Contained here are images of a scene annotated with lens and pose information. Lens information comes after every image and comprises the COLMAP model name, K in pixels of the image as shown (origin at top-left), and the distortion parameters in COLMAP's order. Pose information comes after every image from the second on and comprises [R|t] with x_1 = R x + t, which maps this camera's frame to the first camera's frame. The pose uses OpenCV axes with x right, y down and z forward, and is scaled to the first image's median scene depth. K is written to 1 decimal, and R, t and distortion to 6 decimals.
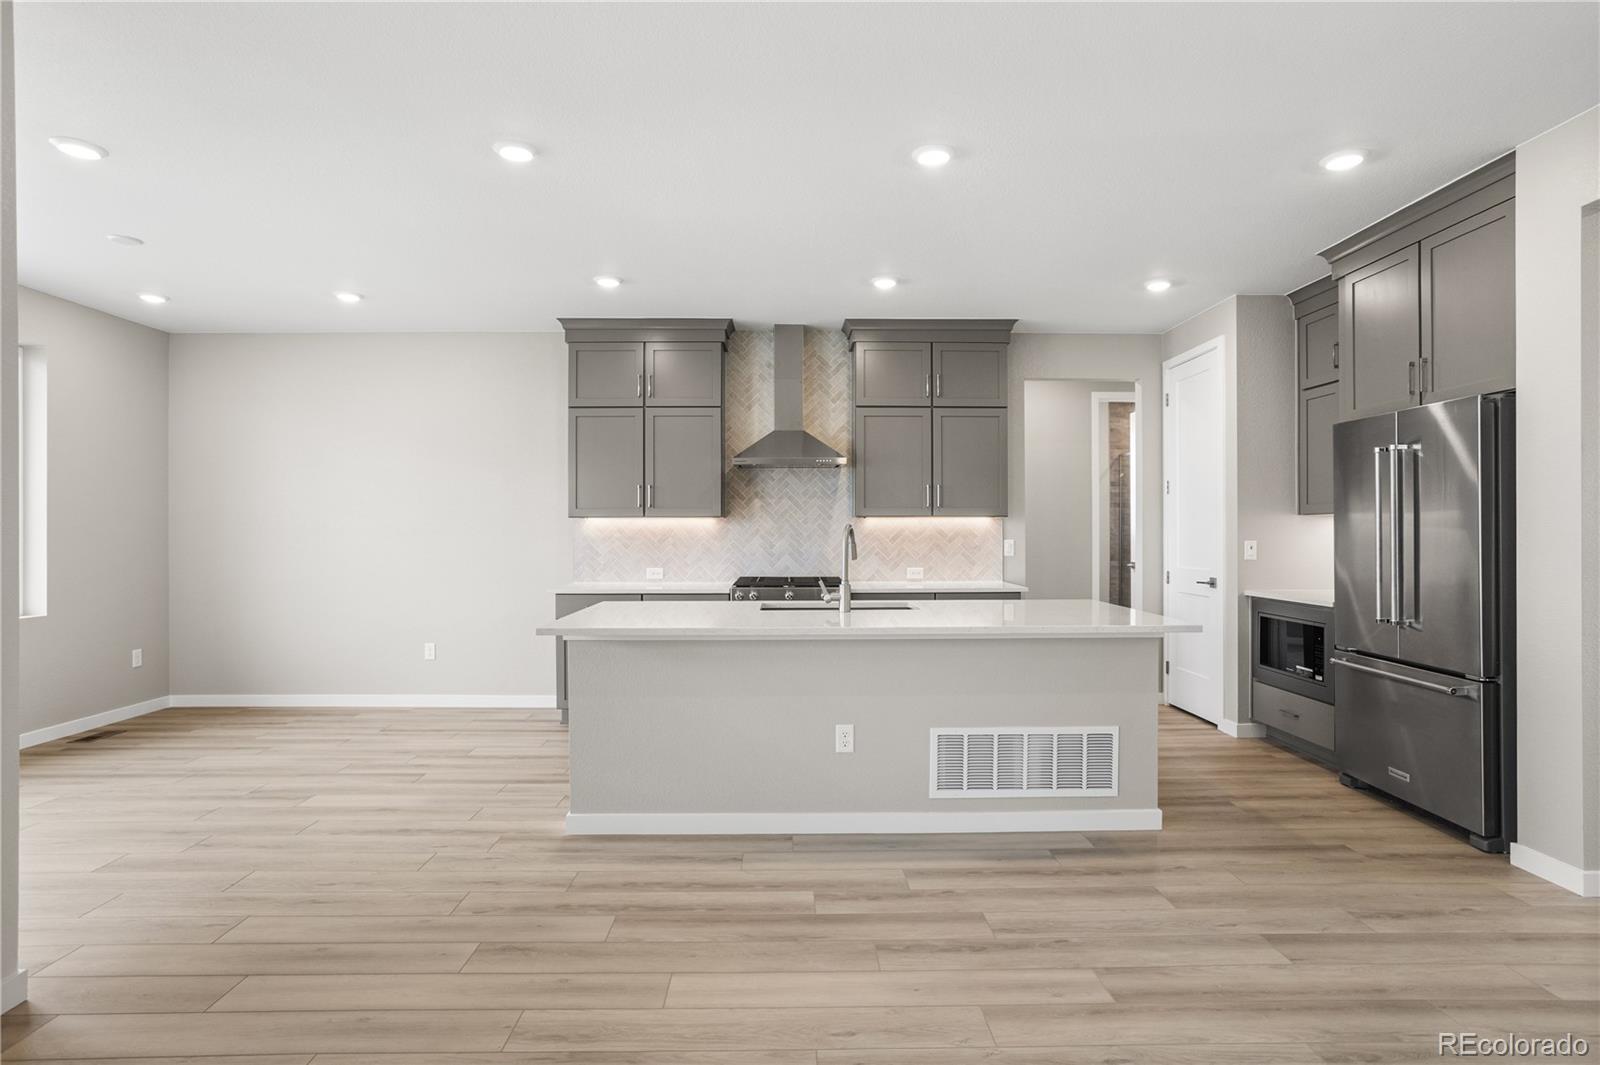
lens RADIAL K [[817.1, 0, 800.0], [0, 817.1, 532.5], [0, 0, 1]] dist [-0.052417, 0.036592]
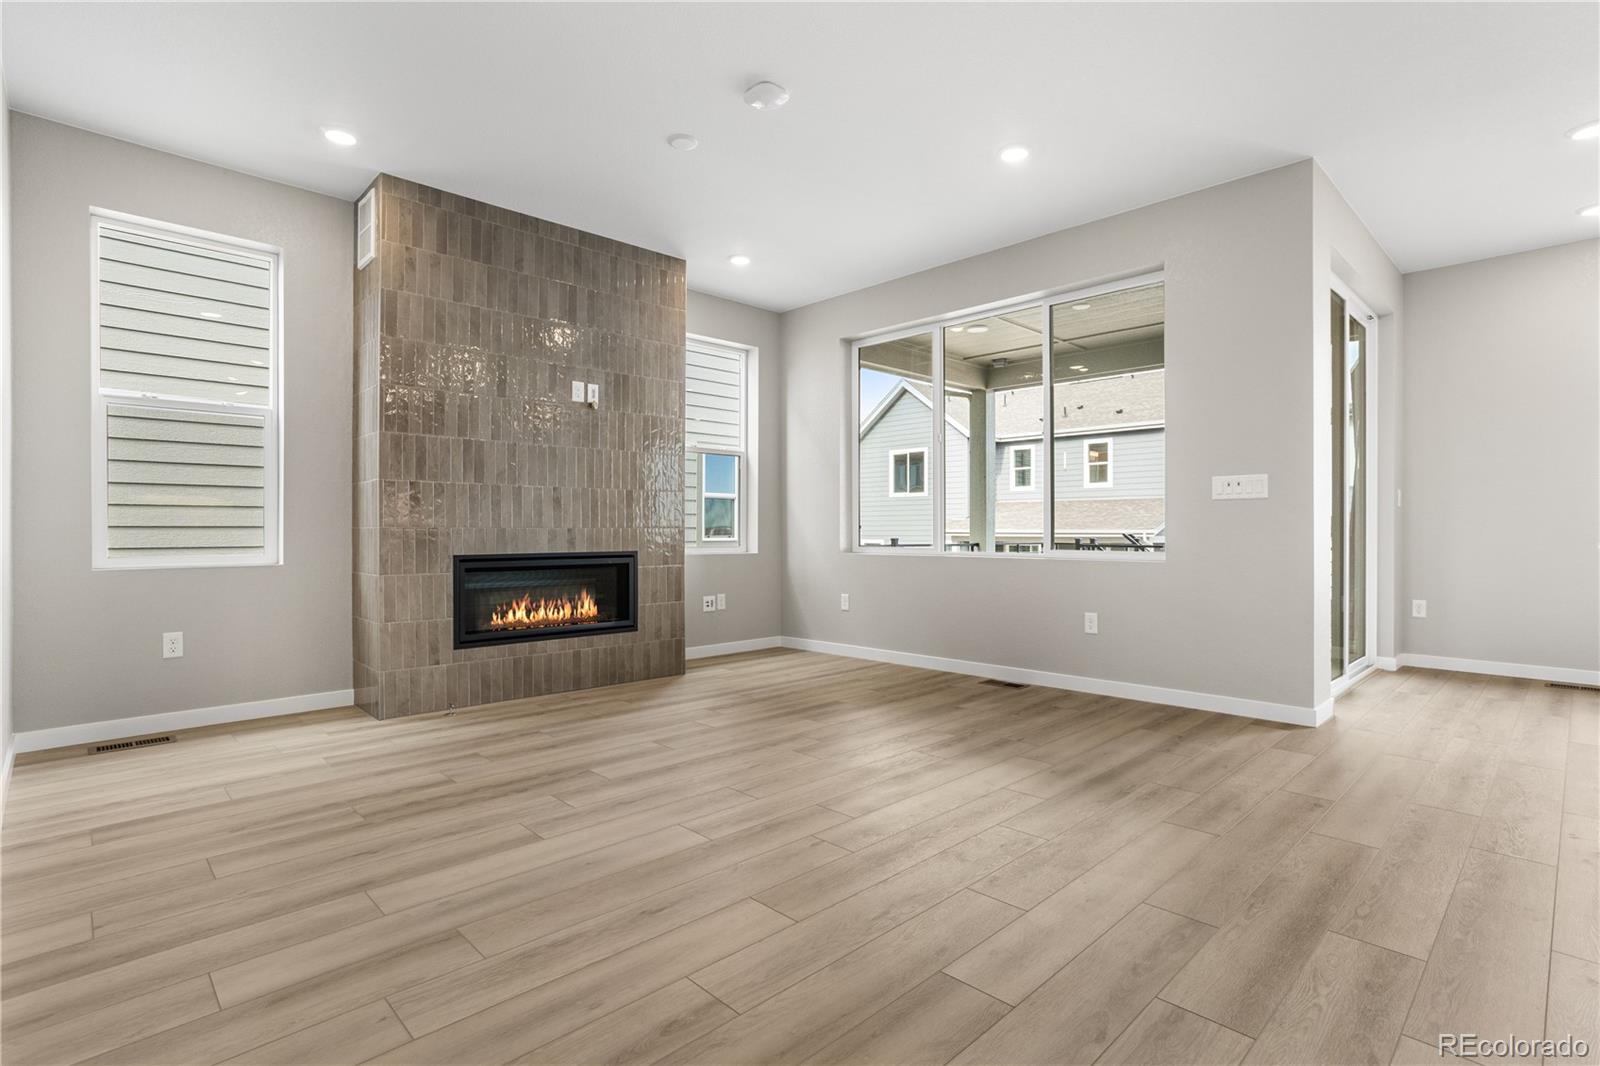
lens RADIAL K [[780.2, 0, 795.1], [0, 780.2, 523.9], [0, 0, 1]] dist [-0.049803, 0.032754]
pose [[-0.730823, -0.004325, -0.682553, 0.556734], [0.002116, 0.999961, -0.008602, 0.082577], [0.682564, -0.007731, -0.730785, 0.798769]]
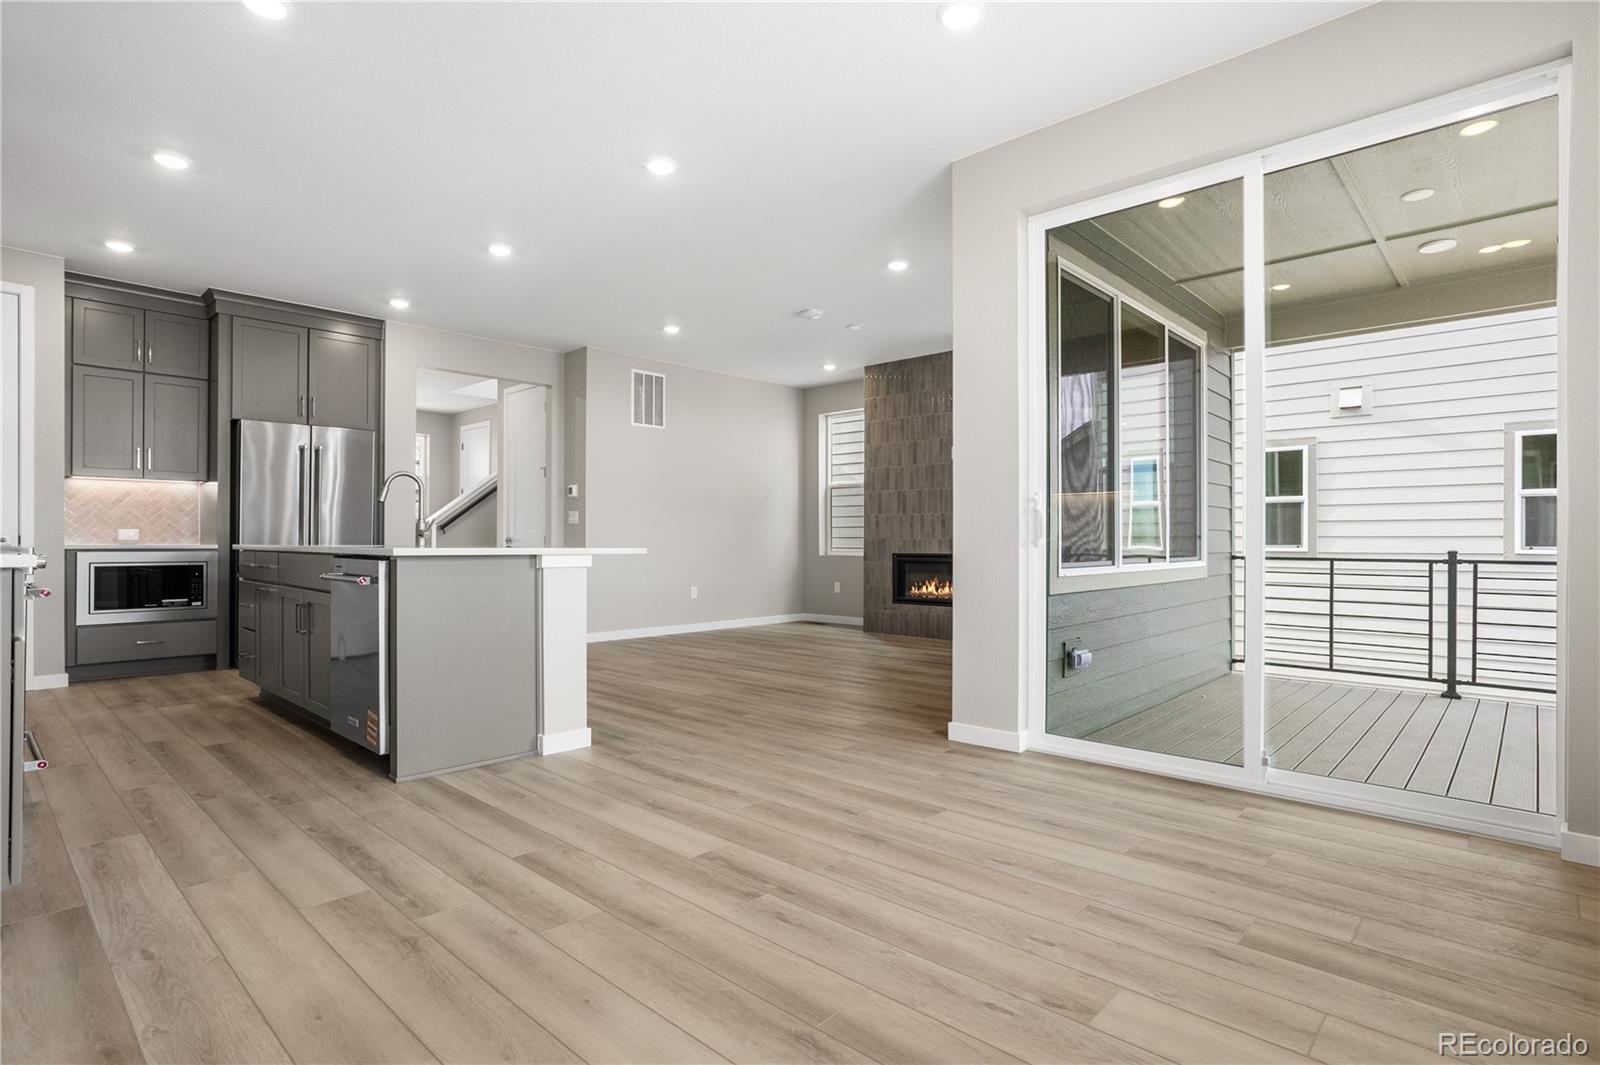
lens RADIAL K [[817.1, 0, 800.0], [0, 817.1, 532.5], [0, 0, 1]] dist [-0.052417, 0.036592]
pose [[-0.713787, 0.007033, 0.700328, -1.079593], [-0.000636, 0.999943, -0.010690, 0.084412], [-0.700363, -0.008076, -0.713741, 1.362068]]
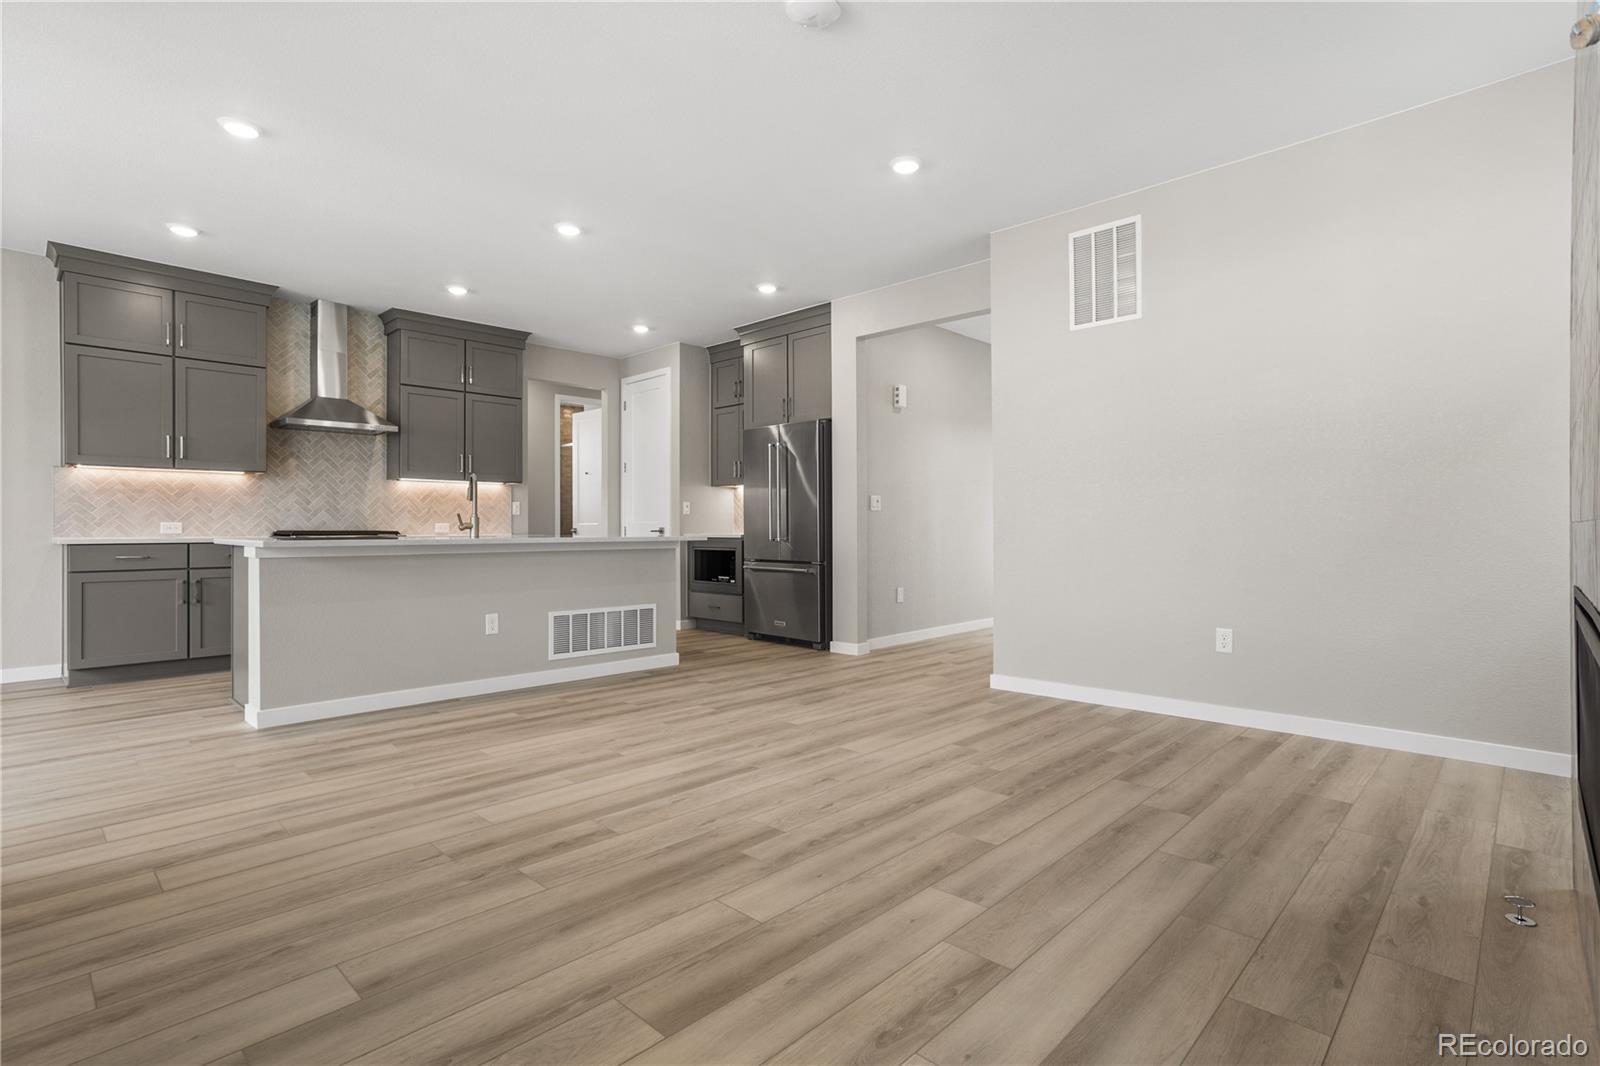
lens RADIAL K [[777.2, 0, 791.5], [0, 777.2, 525.8], [0, 0, 1]] dist [-0.051336, 0.039765]
pose [[0.710982, 0.001895, 0.703208, -0.440988], [0.002207, 0.999985, -0.004927, 0.080472], [-0.703207, 0.005055, 0.710967, -0.257148]]
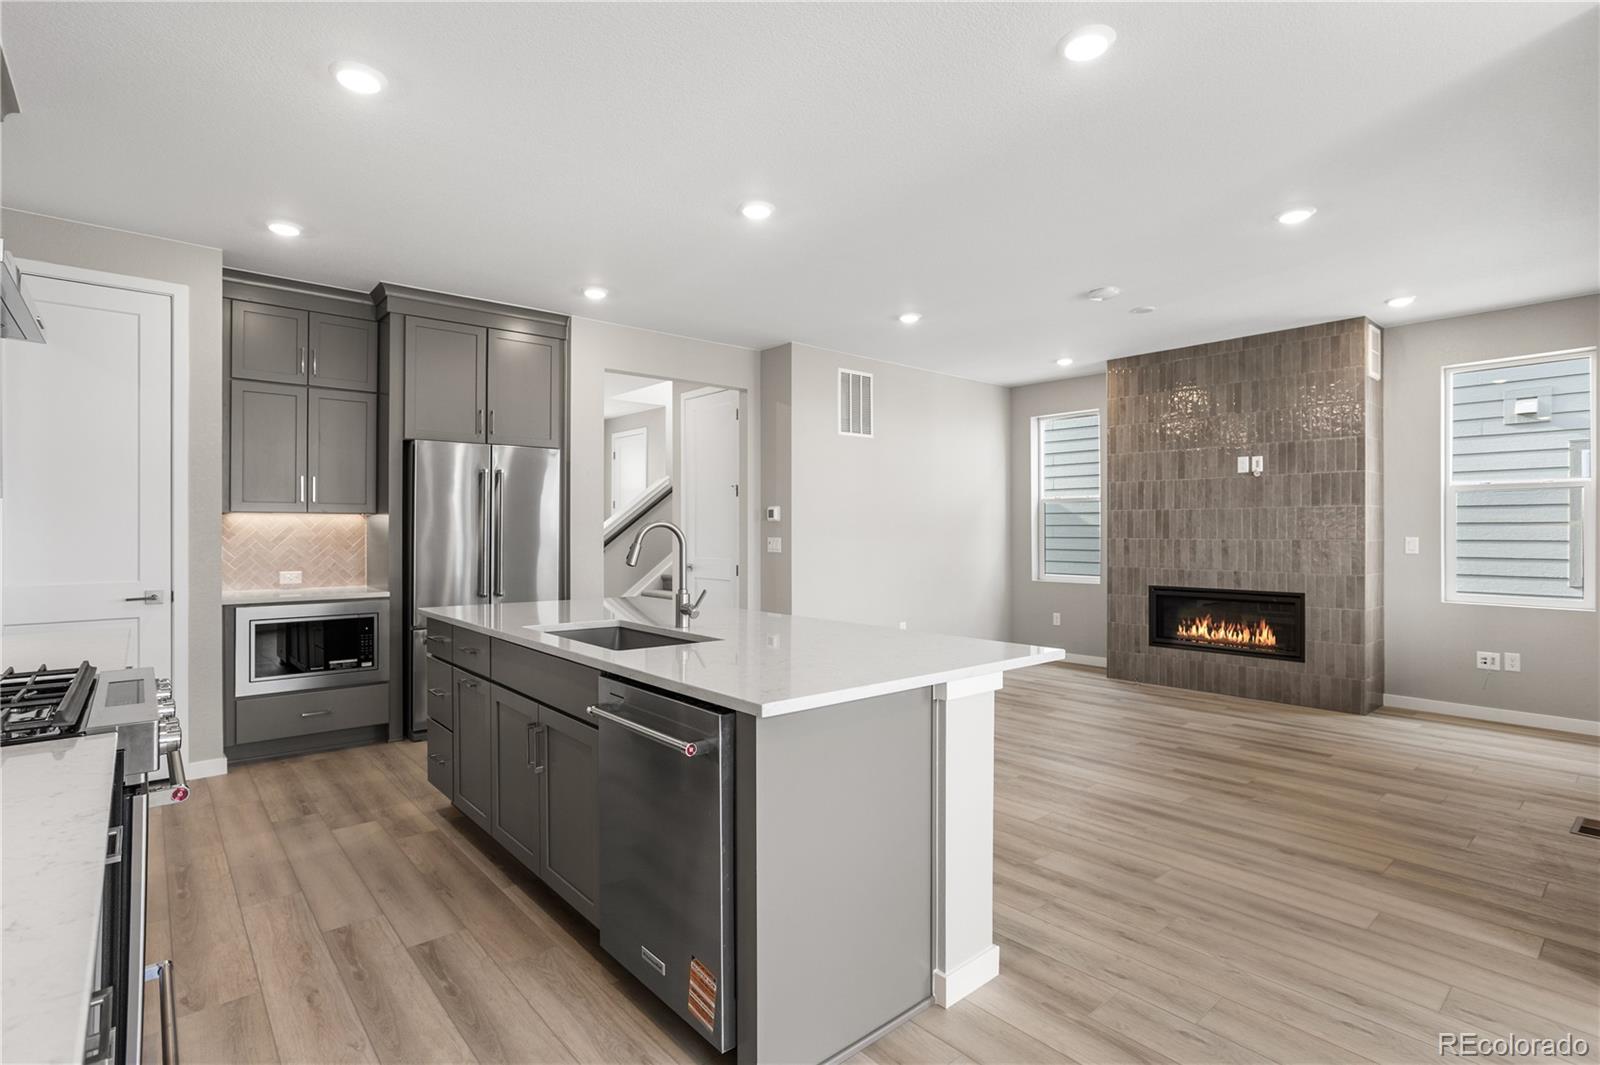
lens RADIAL K [[780.2, 0, 795.1], [0, 780.2, 523.4], [0, 0, 1]] dist [-0.049803, 0.032754]
pose [[-0.635097, 0.008075, 0.772390, -0.586457], [0.000927, 0.999953, -0.009692, 0.000513], [-0.772432, -0.005440, -0.635074, 1.327842]]
